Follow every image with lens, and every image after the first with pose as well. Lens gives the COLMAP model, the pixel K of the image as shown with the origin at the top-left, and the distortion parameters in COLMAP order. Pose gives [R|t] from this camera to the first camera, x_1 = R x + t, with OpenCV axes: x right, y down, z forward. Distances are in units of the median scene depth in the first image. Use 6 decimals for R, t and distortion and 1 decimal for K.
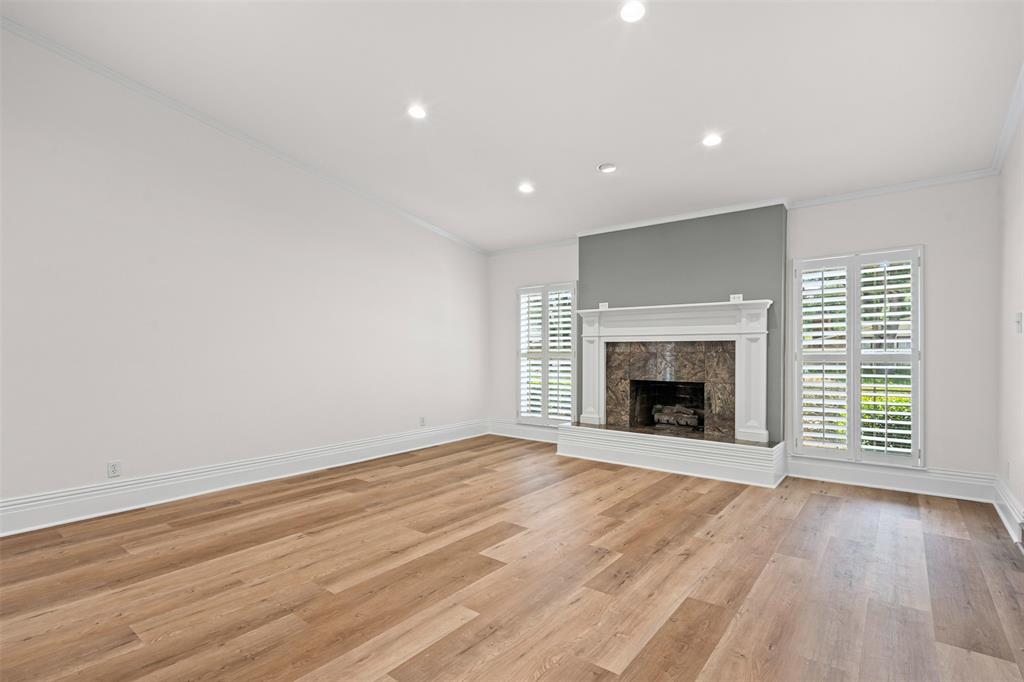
lens RADIAL K [[486.4, 0, 508.7], [0, 486.4, 344.2], [0, 0, 1]] dist [-0.003854, 0.001291]
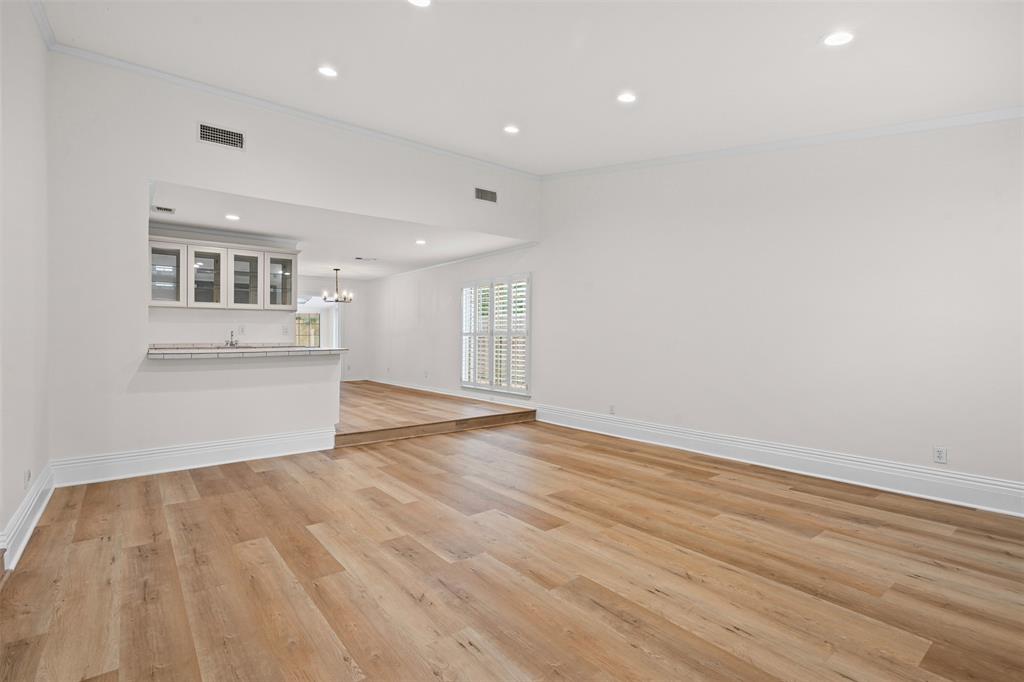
lens RADIAL K [[486.4, 0, 505.0], [0, 486.4, 341.7], [0, 0, 1]] dist [-0.003854, 0.001291]
pose [[-0.228863, 0.014945, -0.973344, 0.915023], [0.015500, 0.999811, 0.011706, 0.008485], [0.973335, -0.012408, -0.229051, 1.103958]]
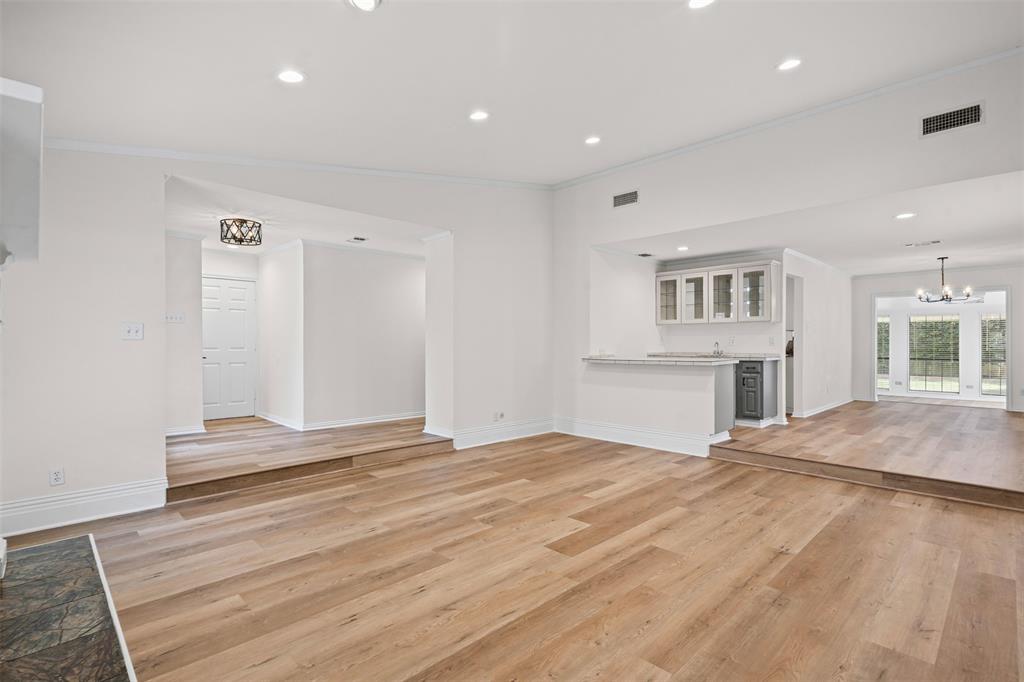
lens RADIAL K [[486.4, 0, 510.8], [0, 486.4, 343.2], [0, 0, 1]] dist [-0.003854, 0.001291]
pose [[-0.992191, 0.005743, 0.124592, -0.014621], [0.003971, 0.999887, -0.014470, 0.003954], [-0.124661, -0.013862, -0.992103, 1.870663]]
